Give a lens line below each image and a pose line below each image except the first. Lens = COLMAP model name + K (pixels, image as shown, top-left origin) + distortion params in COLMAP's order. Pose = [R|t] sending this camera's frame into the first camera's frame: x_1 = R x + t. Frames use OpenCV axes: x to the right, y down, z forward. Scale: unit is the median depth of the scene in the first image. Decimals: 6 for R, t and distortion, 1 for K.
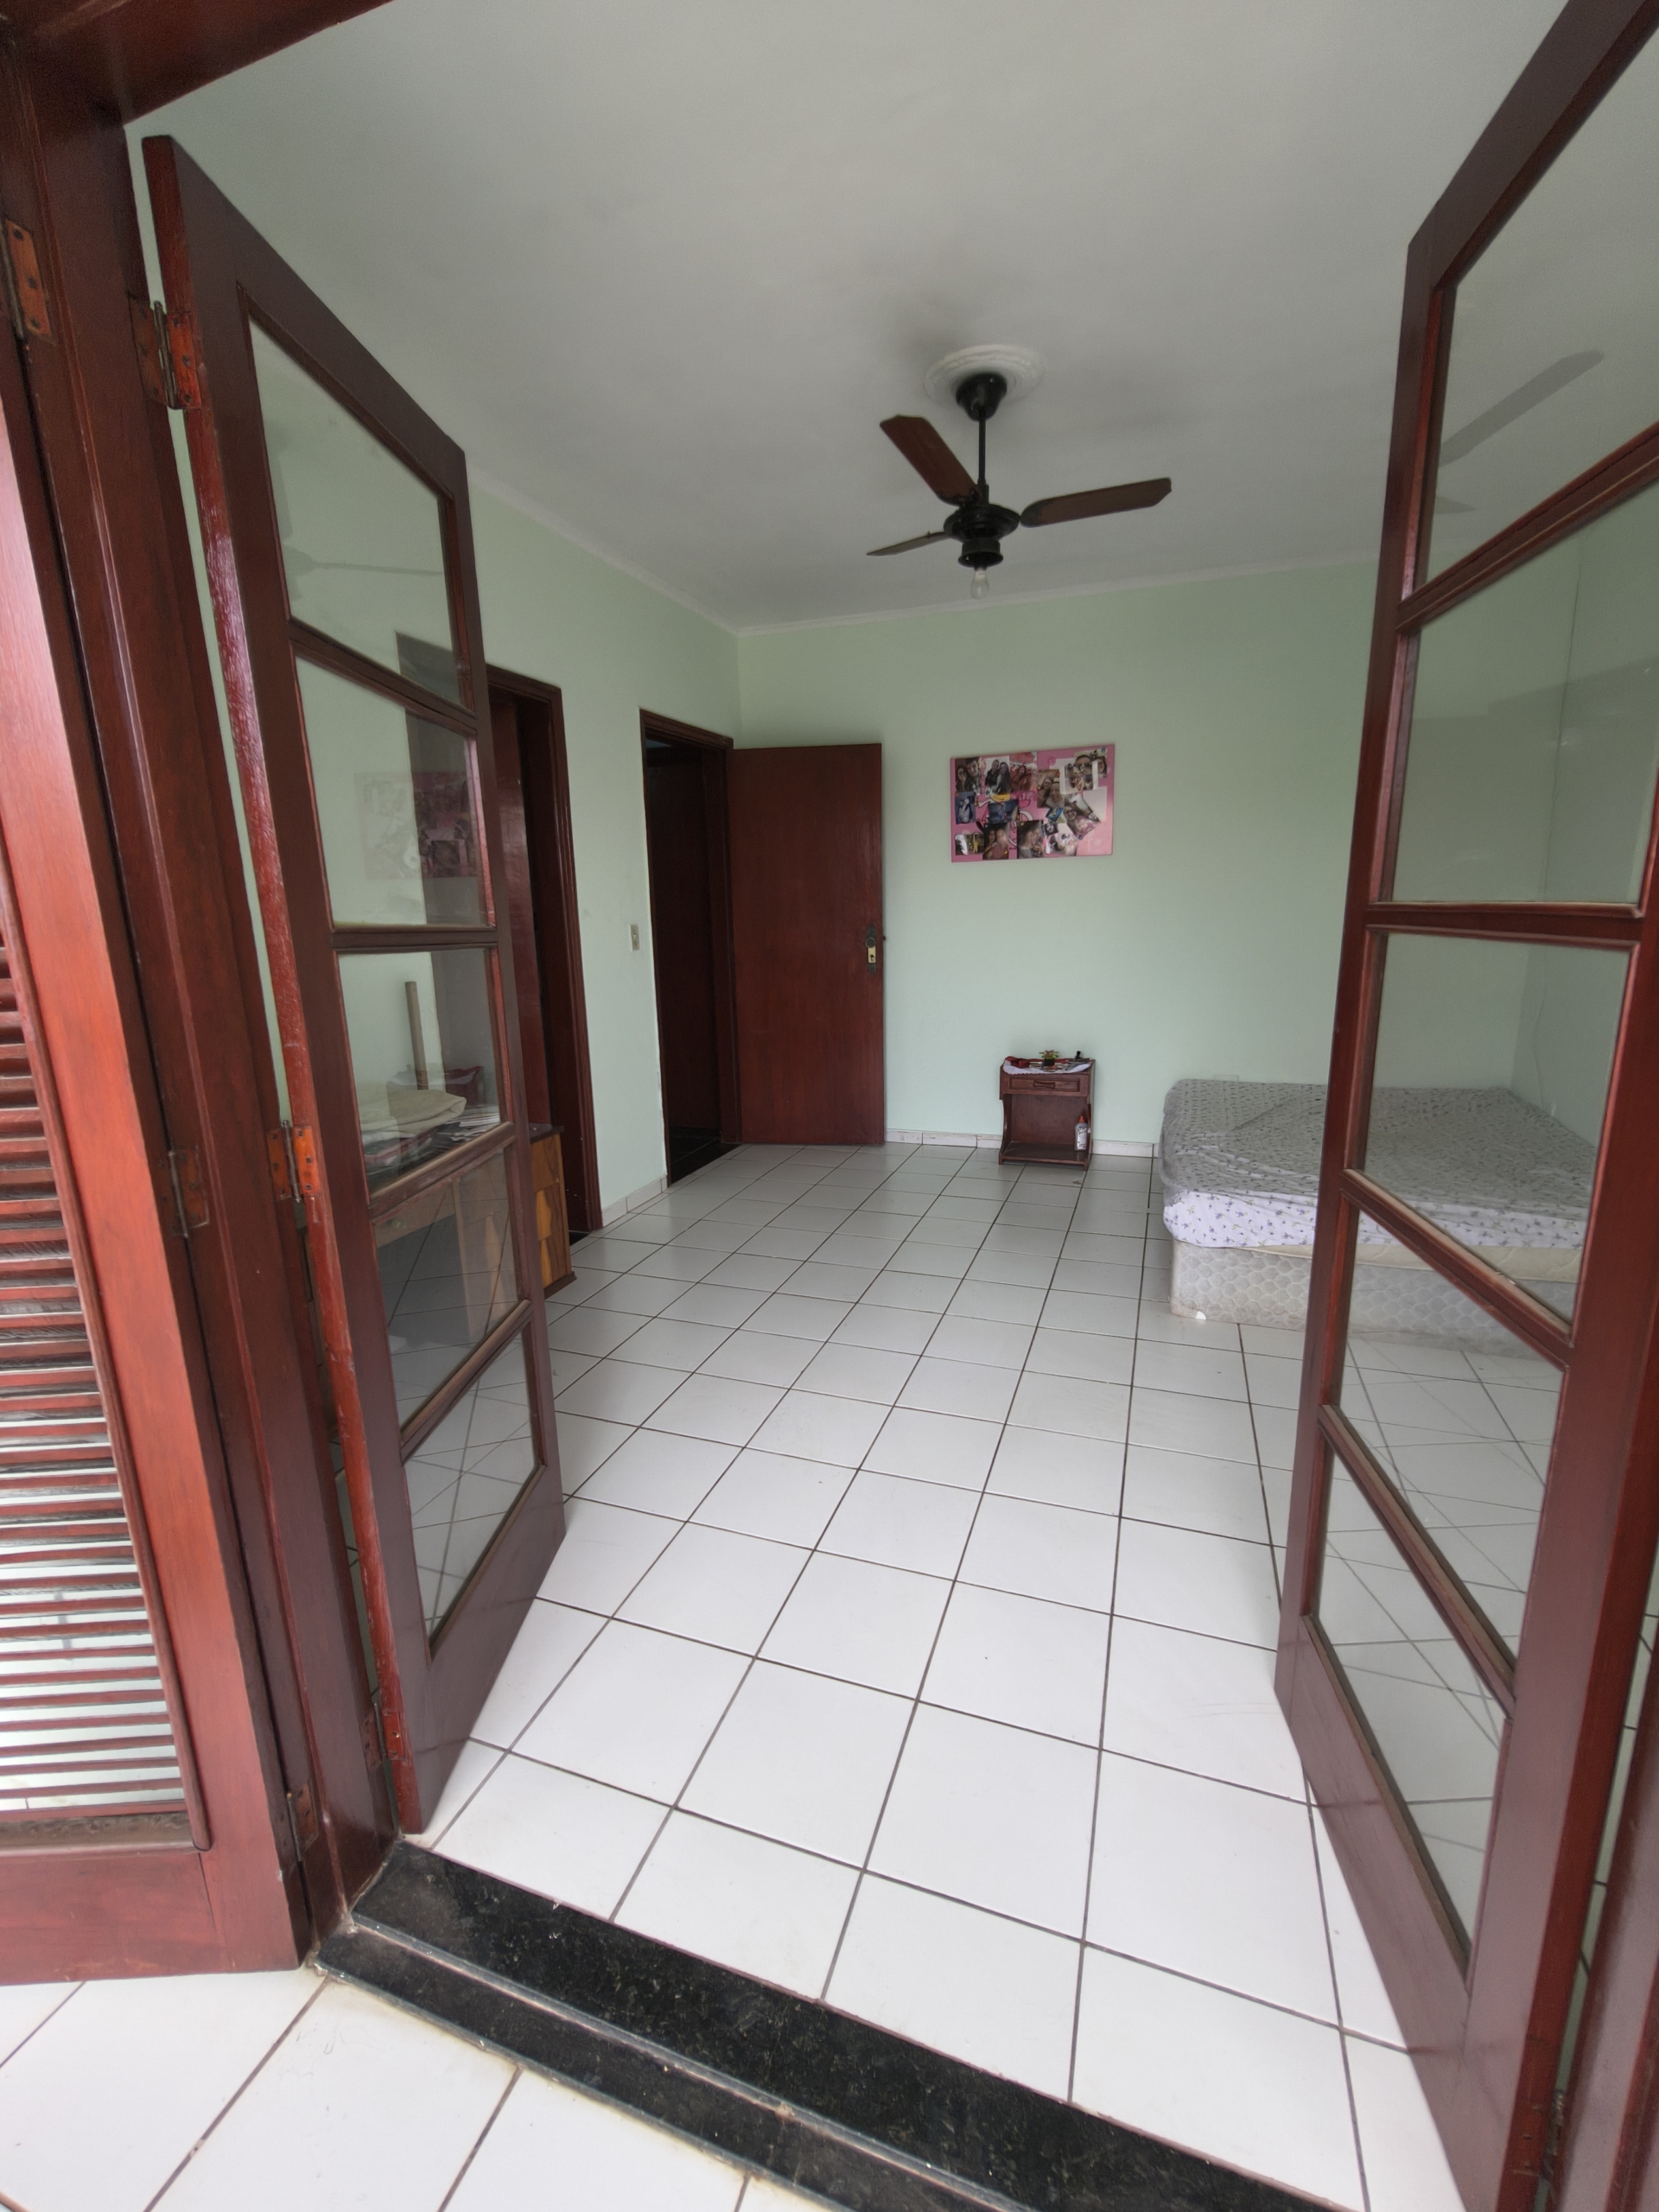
lens RADIAL K [[940.9, 0, 830.0], [0, 940.9, 1110.0], [0, 0, 1]] dist [0.003081, -0.001926]
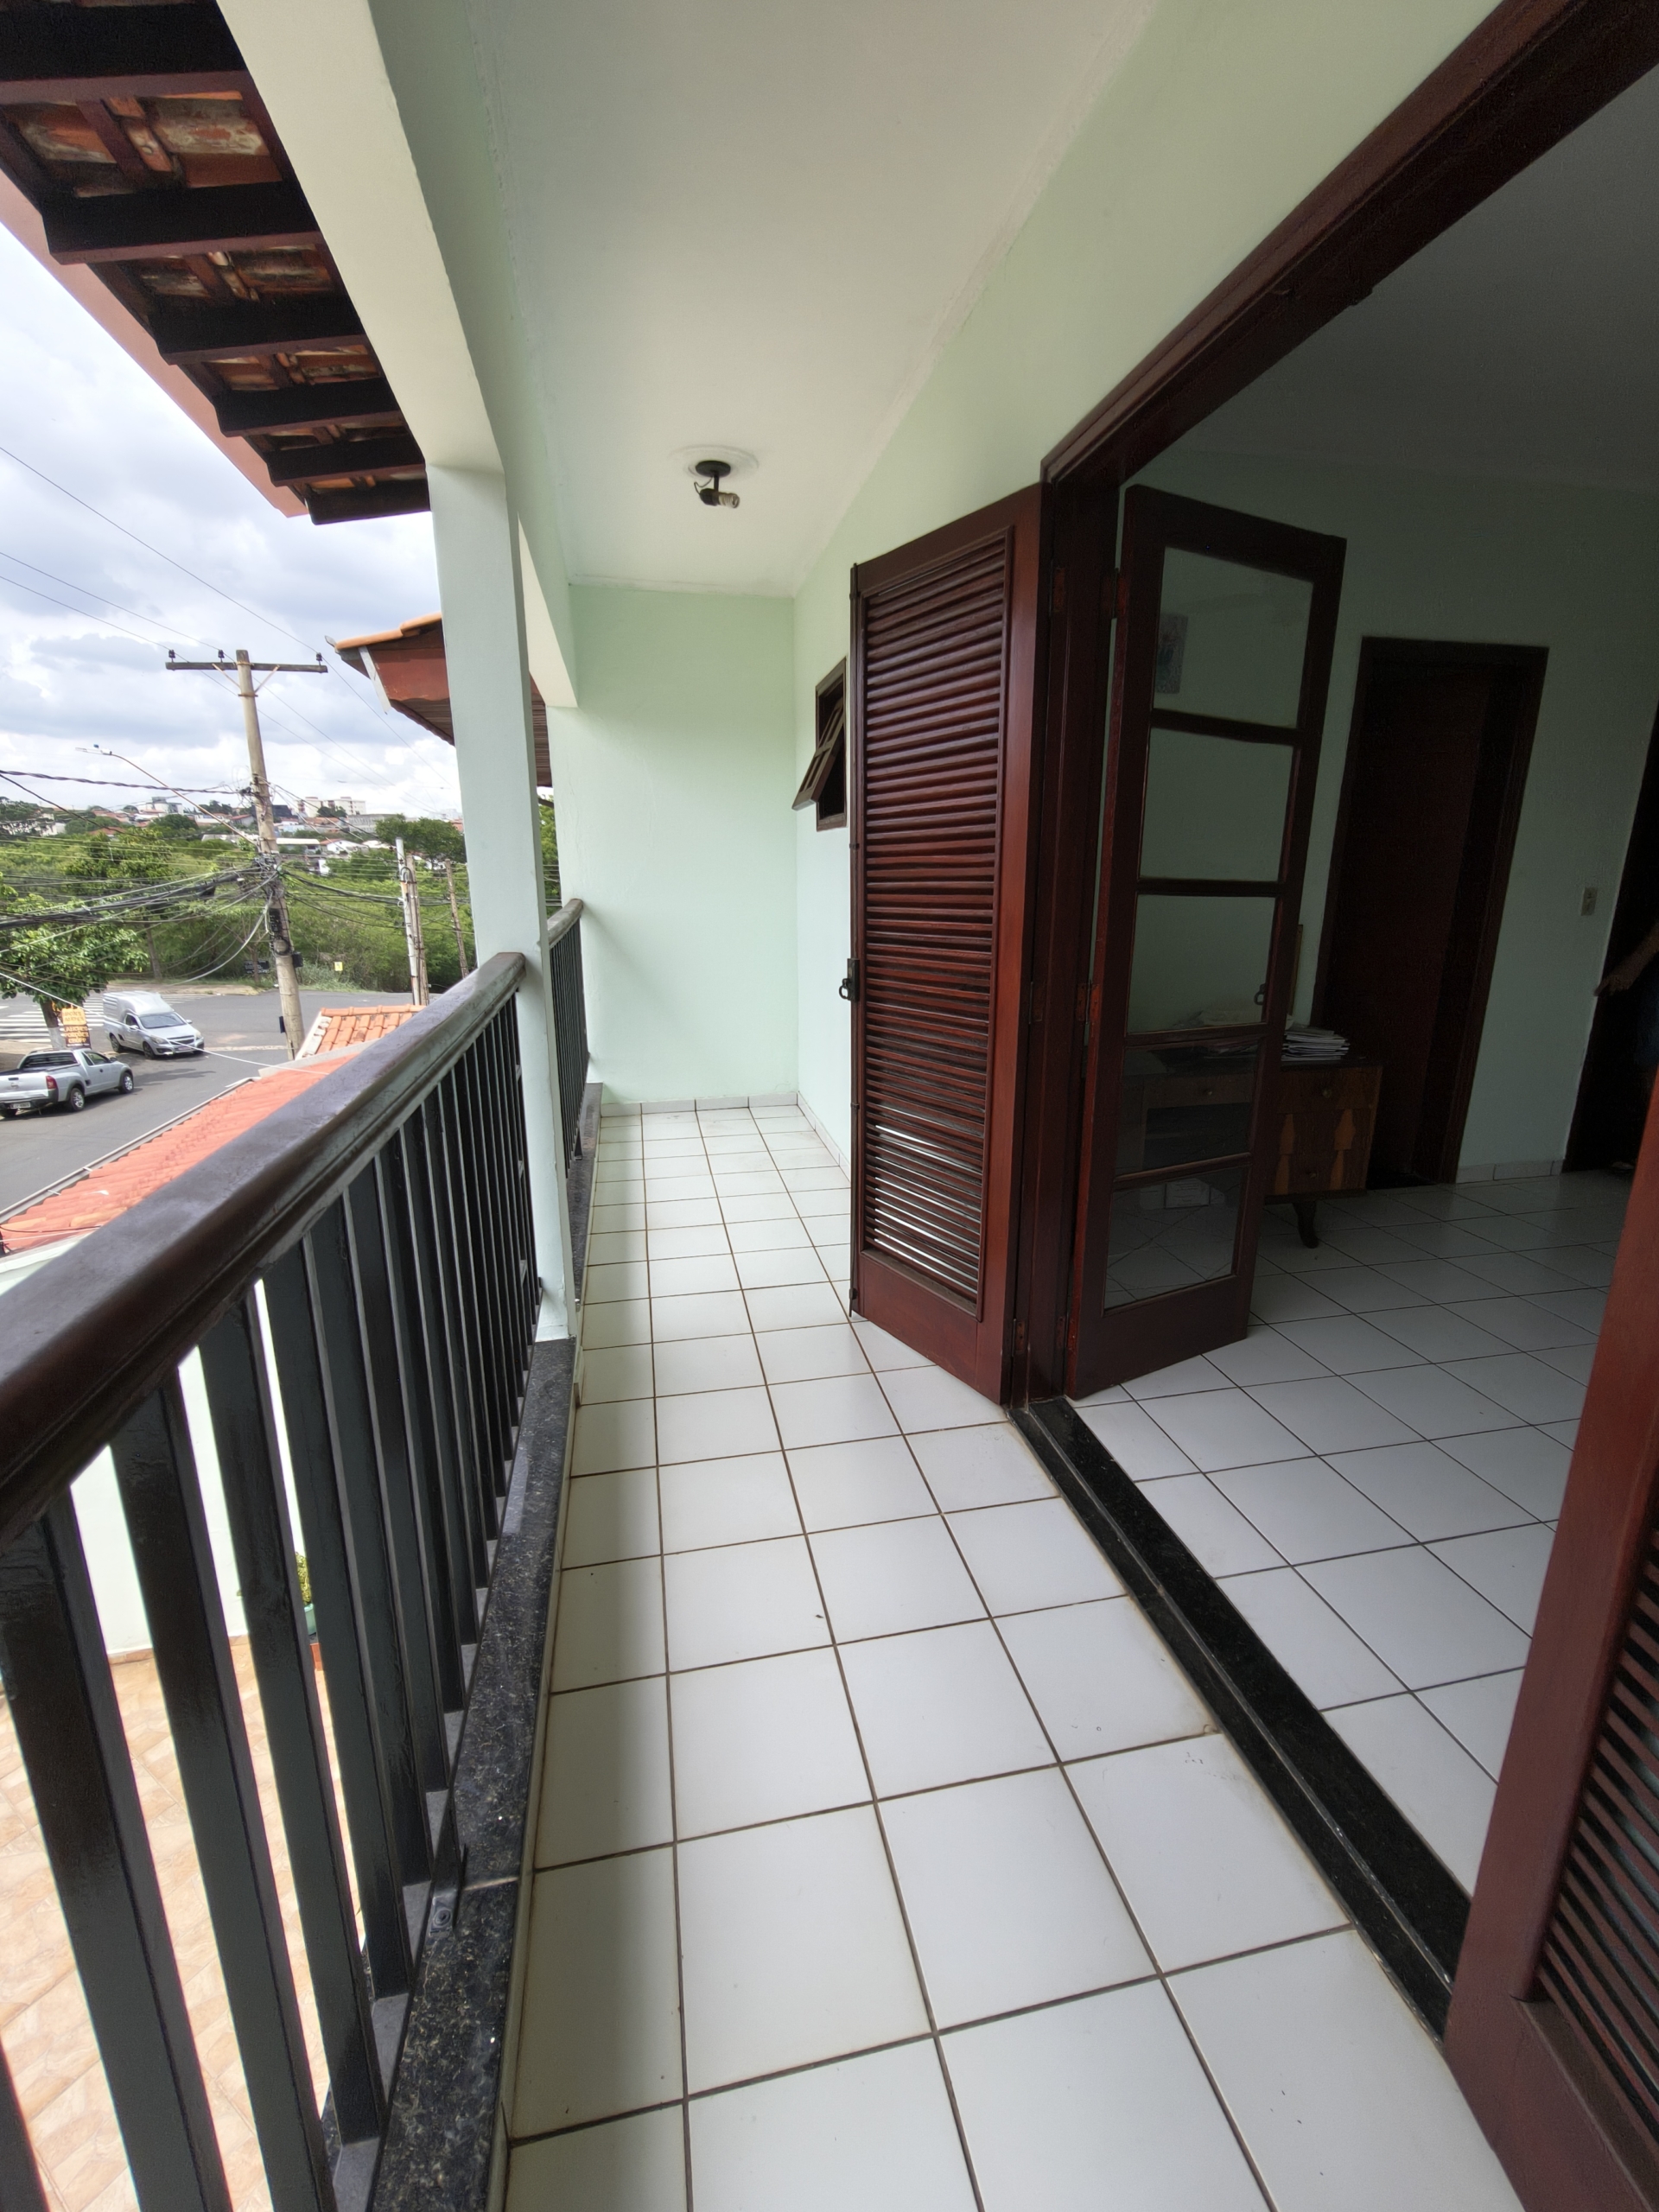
lens RADIAL K [[940.9, 0, 834.3], [0, 940.9, 1107.8], [0, 0, 1]] dist [0.003081, -0.001926]
pose [[0.524636, 0.234951, -0.818264, 0.705602], [-0.196414, 0.968637, 0.152197, 0.067739], [0.828359, 0.080871, 0.554329, -0.423485]]
